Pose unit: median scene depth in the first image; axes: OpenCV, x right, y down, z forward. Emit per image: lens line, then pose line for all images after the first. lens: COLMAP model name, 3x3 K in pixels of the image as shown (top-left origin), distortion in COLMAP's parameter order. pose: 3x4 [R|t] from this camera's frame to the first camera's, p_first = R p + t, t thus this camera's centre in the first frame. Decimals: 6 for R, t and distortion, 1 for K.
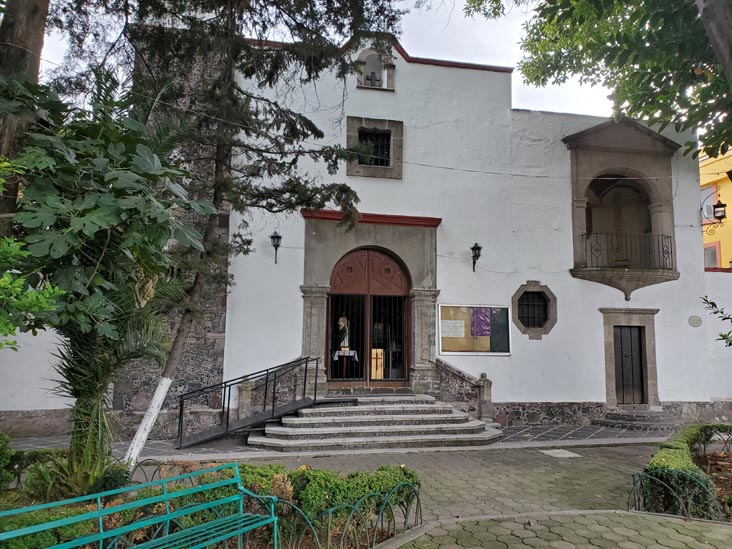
lens RADIAL K [[615.9, 0, 369.9], [0, 615.9, 274.4], [0, 0, 1]] dist [0.040994, -0.044257]
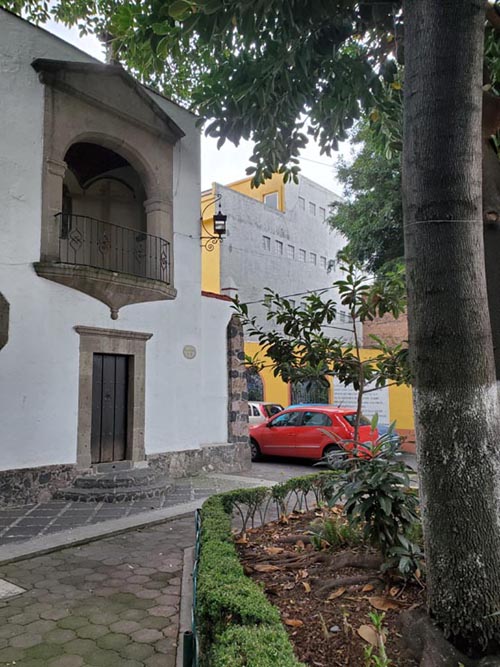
lens RADIAL K [[561.2, 0, 252.9], [0, 561.2, 338.1], [0, 0, 1]] dist [0.040994, -0.044257]
pose [[0.790035, 0.046796, 0.611273, 0.143576], [-0.054211, 0.998509, -0.006375, 0.059779], [-0.610660, -0.028101, 0.791394, 0.380064]]
